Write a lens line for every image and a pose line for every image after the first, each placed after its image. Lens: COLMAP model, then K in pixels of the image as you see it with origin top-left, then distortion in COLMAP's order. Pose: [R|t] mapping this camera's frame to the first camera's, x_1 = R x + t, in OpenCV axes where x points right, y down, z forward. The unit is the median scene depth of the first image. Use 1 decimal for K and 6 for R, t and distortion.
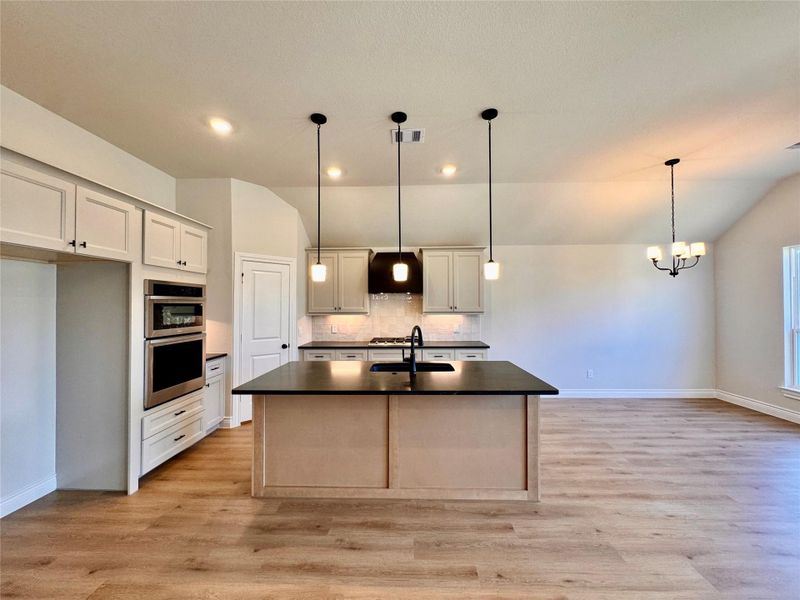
lens RADIAL K [[318.8, 0, 400.0], [0, 318.8, 300.0], [0, 0, 1]] dist [-0.001114, 0.000208]
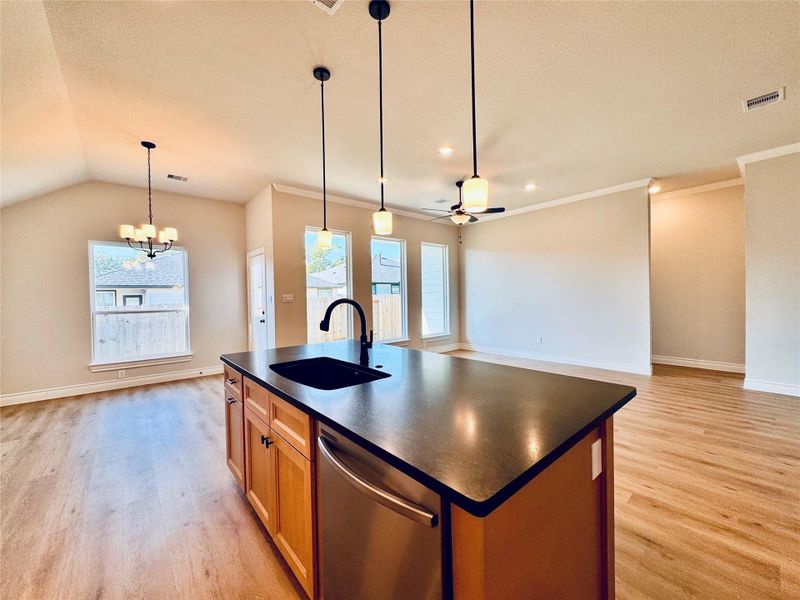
lens RADIAL K [[318.8, 0, 400.0], [0, 318.8, 300.0], [0, 0, 1]] dist [-0.001114, 0.000208]
pose [[-0.678381, 0.010413, 0.734636, -0.548882], [0.013180, 0.999911, -0.002002, 0.091120], [-0.734592, 0.008324, -0.678458, 1.428955]]
